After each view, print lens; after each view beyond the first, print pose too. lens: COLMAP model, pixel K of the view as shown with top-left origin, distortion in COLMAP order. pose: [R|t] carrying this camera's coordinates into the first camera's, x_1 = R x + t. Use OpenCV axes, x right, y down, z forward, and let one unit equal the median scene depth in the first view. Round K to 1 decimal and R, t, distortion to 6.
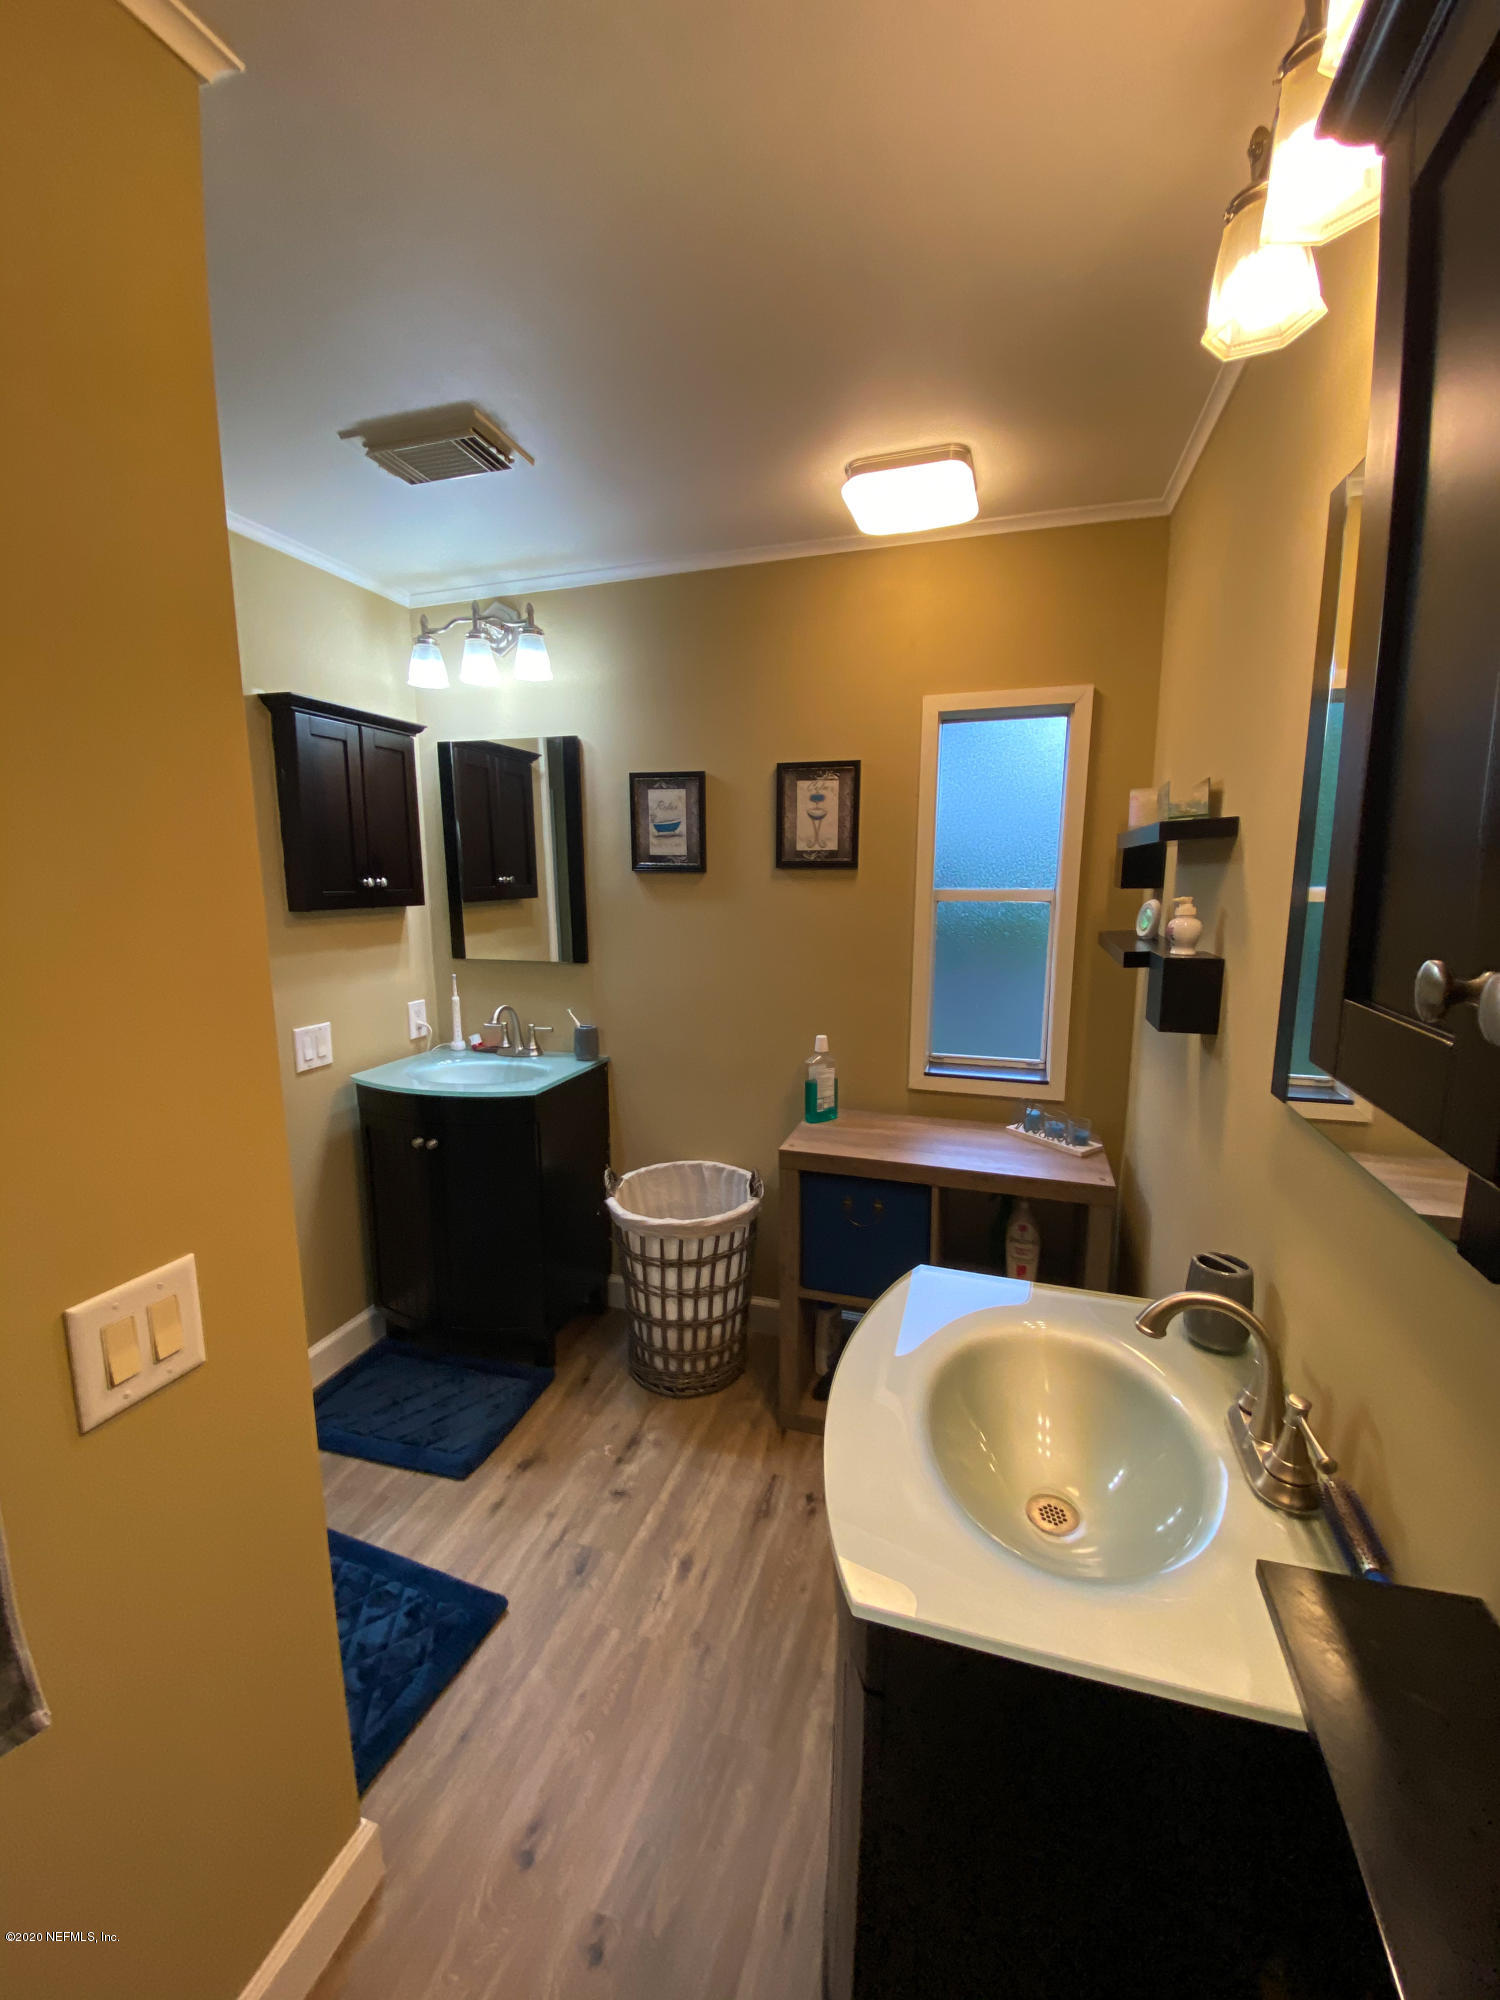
lens RADIAL K [[815.3, 0, 750.0], [0, 815.3, 1000.0], [0, 0, 1]] dist [0.032802, -0.024173]
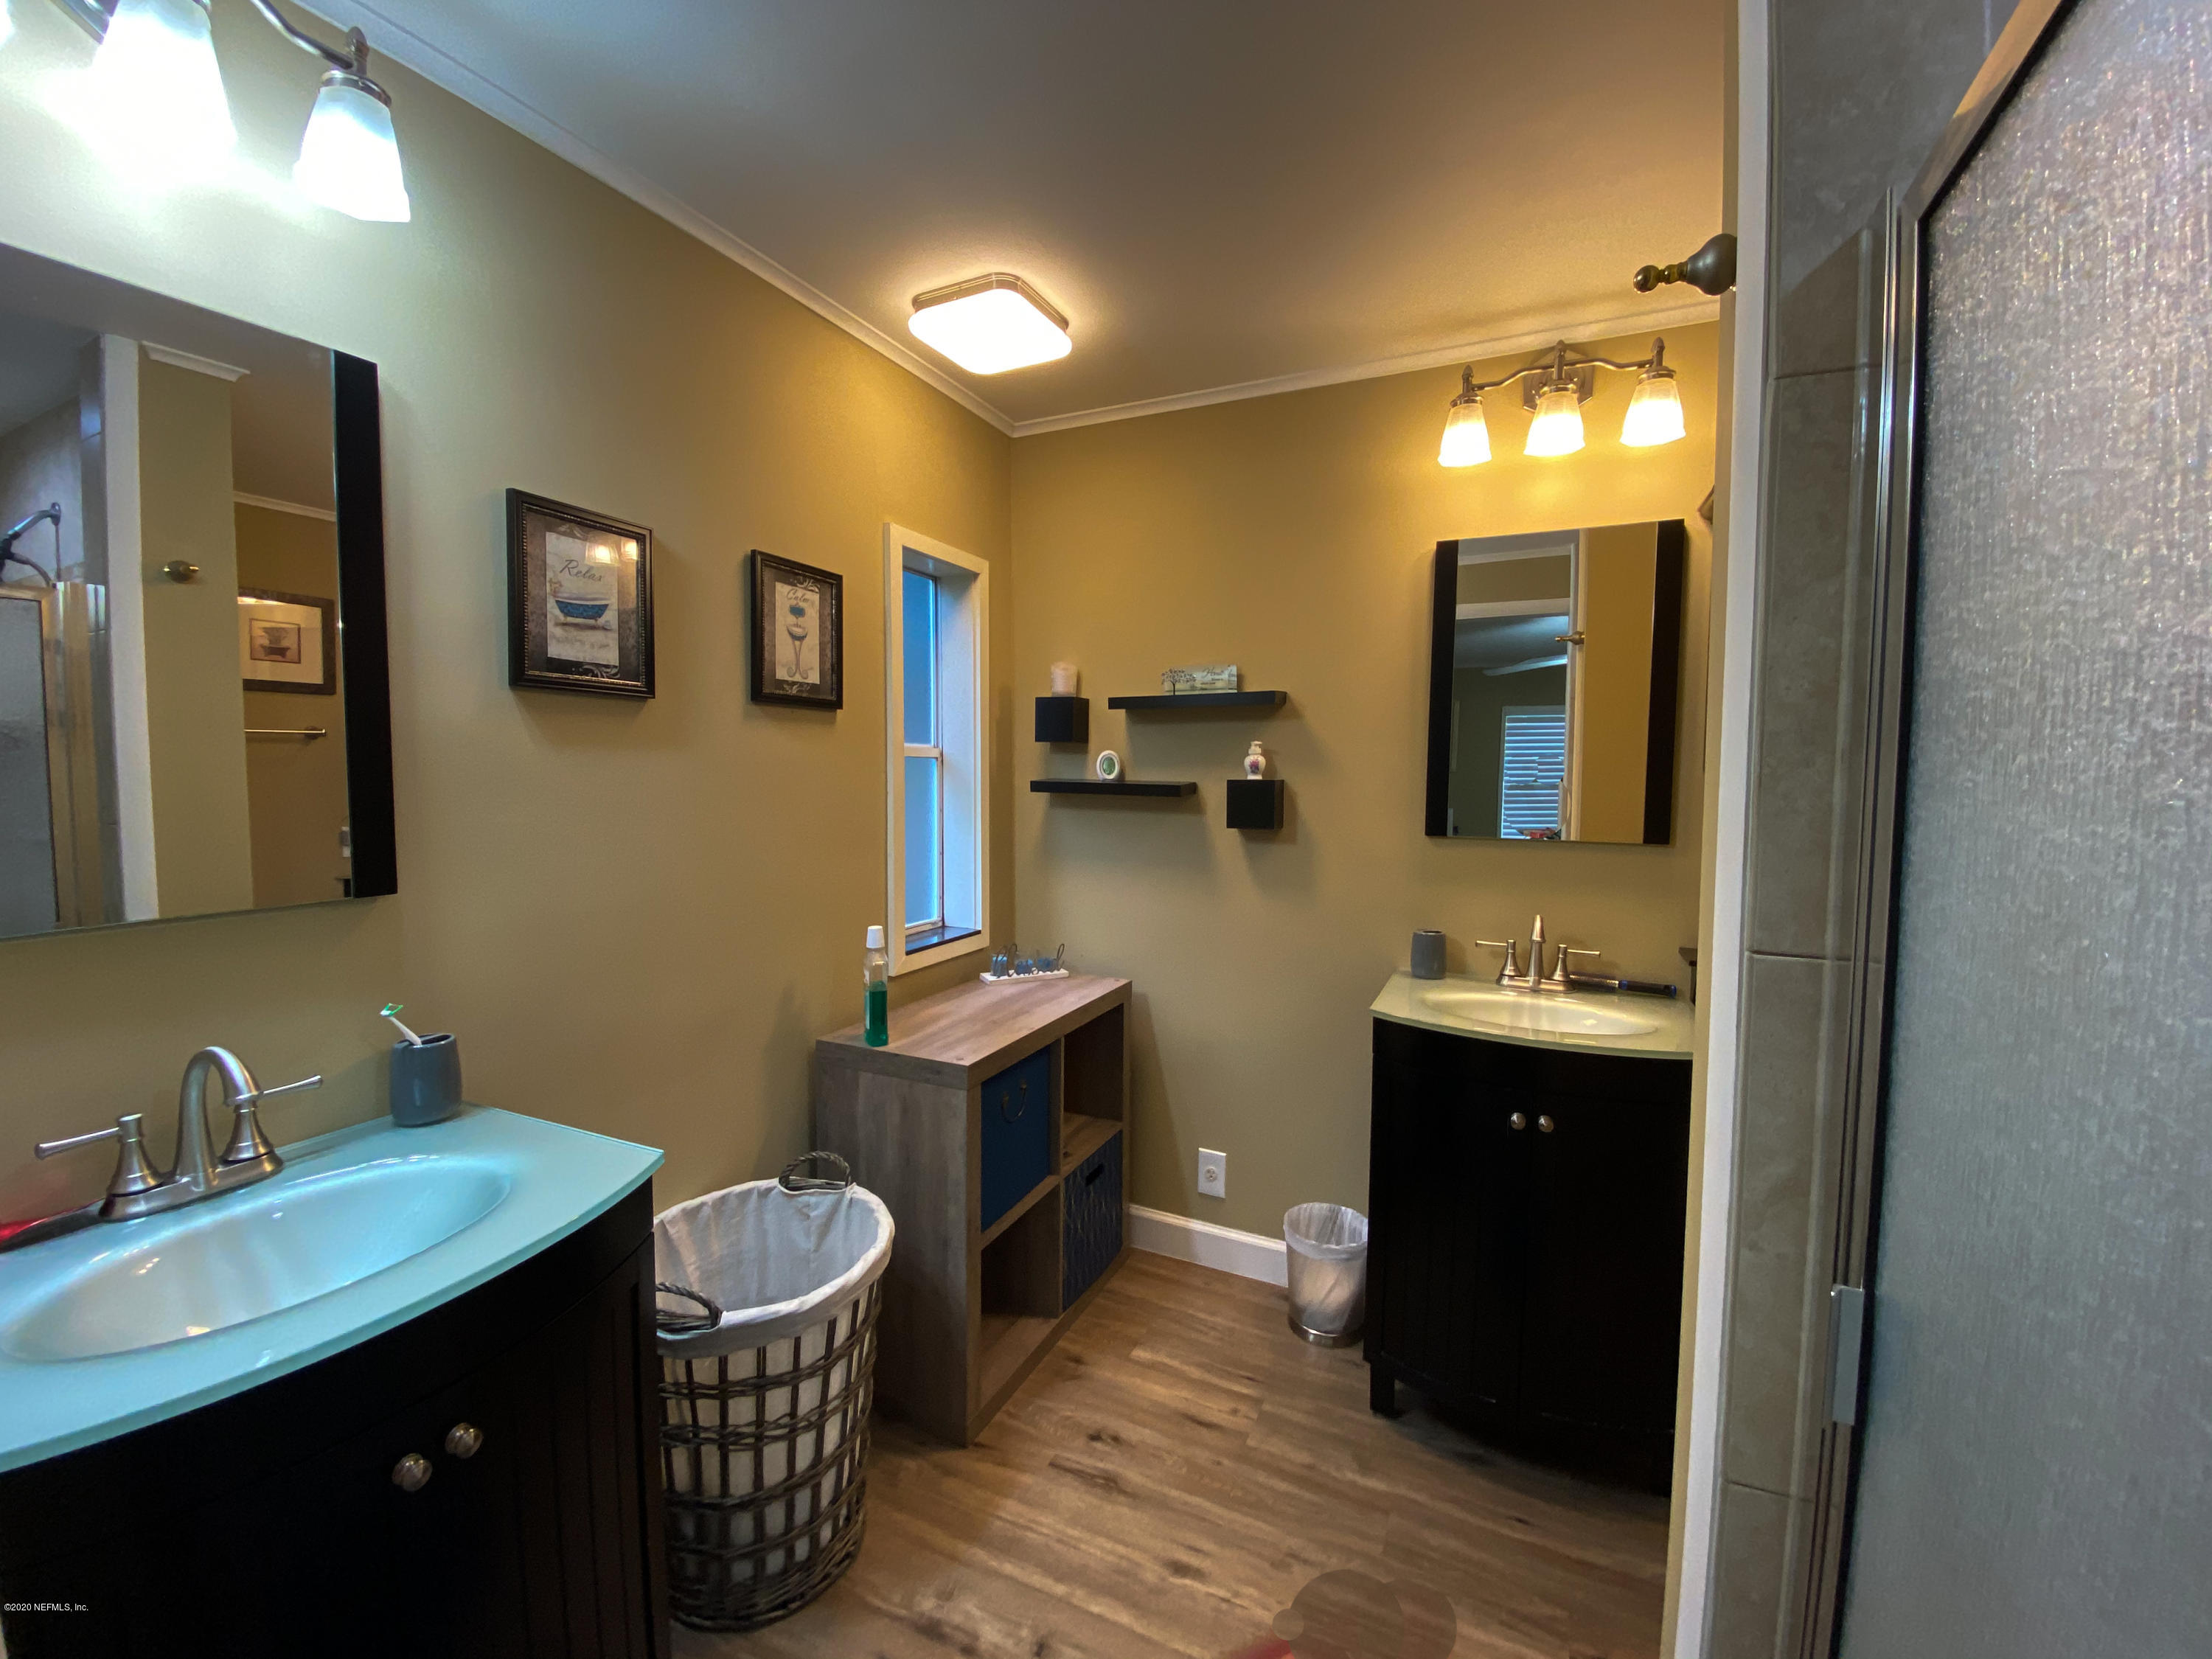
lens RADIAL K [[901.7, 0, 1106.5], [0, 901.7, 818.2], [0, 0, 1]] dist [0.032802, -0.024173]
pose [[0.133272, -0.053197, 0.989651, -0.693703], [0.143951, 0.989008, 0.033777, -0.051363], [-0.980570, 0.137960, 0.139465, 0.641061]]
